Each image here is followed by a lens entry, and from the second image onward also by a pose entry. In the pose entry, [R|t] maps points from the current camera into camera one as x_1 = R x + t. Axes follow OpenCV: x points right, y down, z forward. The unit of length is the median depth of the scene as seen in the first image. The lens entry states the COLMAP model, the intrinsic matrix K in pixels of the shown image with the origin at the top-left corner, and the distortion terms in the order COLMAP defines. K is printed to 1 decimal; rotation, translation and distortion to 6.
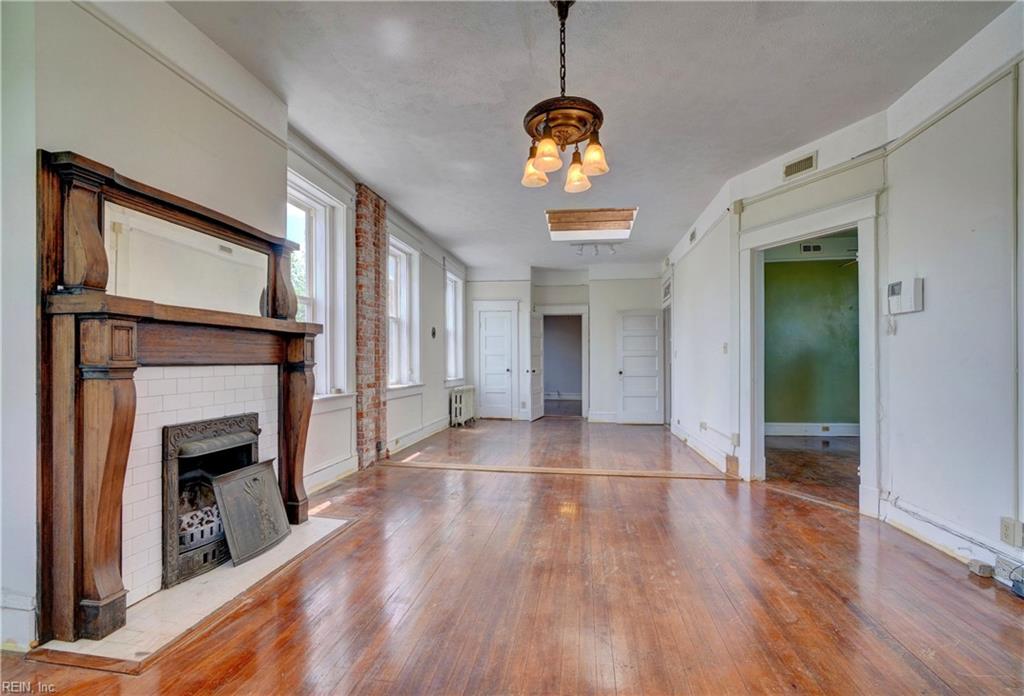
lens RADIAL K [[464.8, 0, 509.5], [0, 464.8, 361.7], [0, 0, 1]] dist [-0.005498, 0.000091]
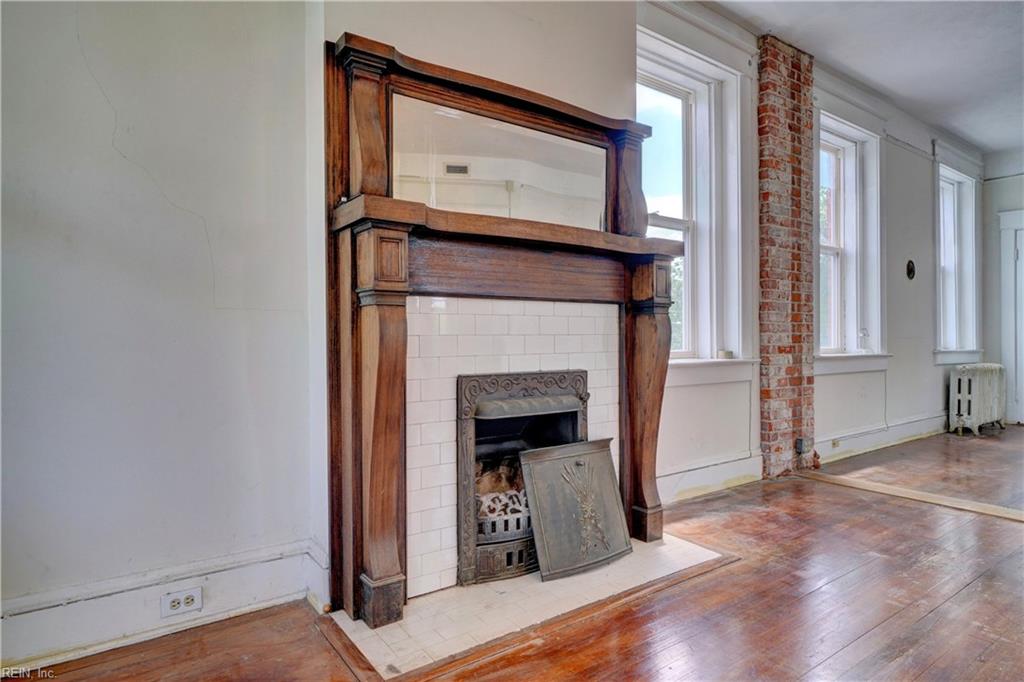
lens RADIAL K [[574.3, 0, 508.9], [0, 574.3, 345.2], [0, 0, 1]] dist [-0.003024, 0.000939]
pose [[0.701979, 0.002176, -0.712194, -0.003815], [0.004757, 0.999959, 0.007743, 0.055938], [0.712182, -0.008823, 0.701940, 0.263799]]
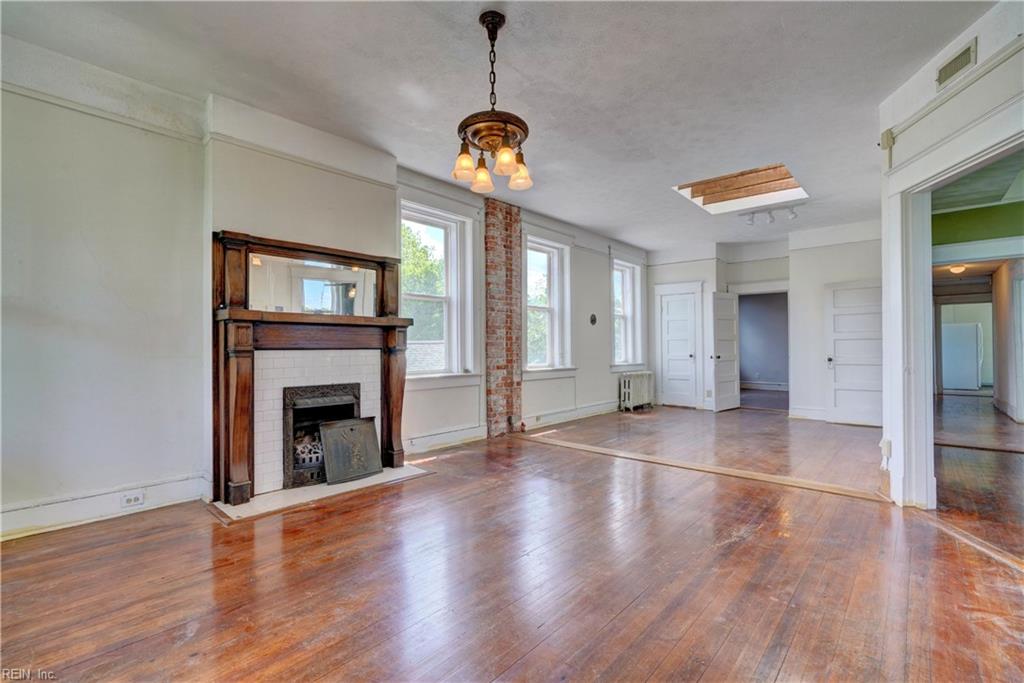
lens RADIAL K [[456.0, 0, 511.0], [0, 456.0, 344.9], [0, 0, 1]] dist [-0.015333, 0.007824]
pose [[0.839407, -0.007217, -0.543456, 0.520681], [0.003736, 0.999965, -0.007509, 0.004991], [0.543491, 0.004273, 0.839404, 0.072352]]
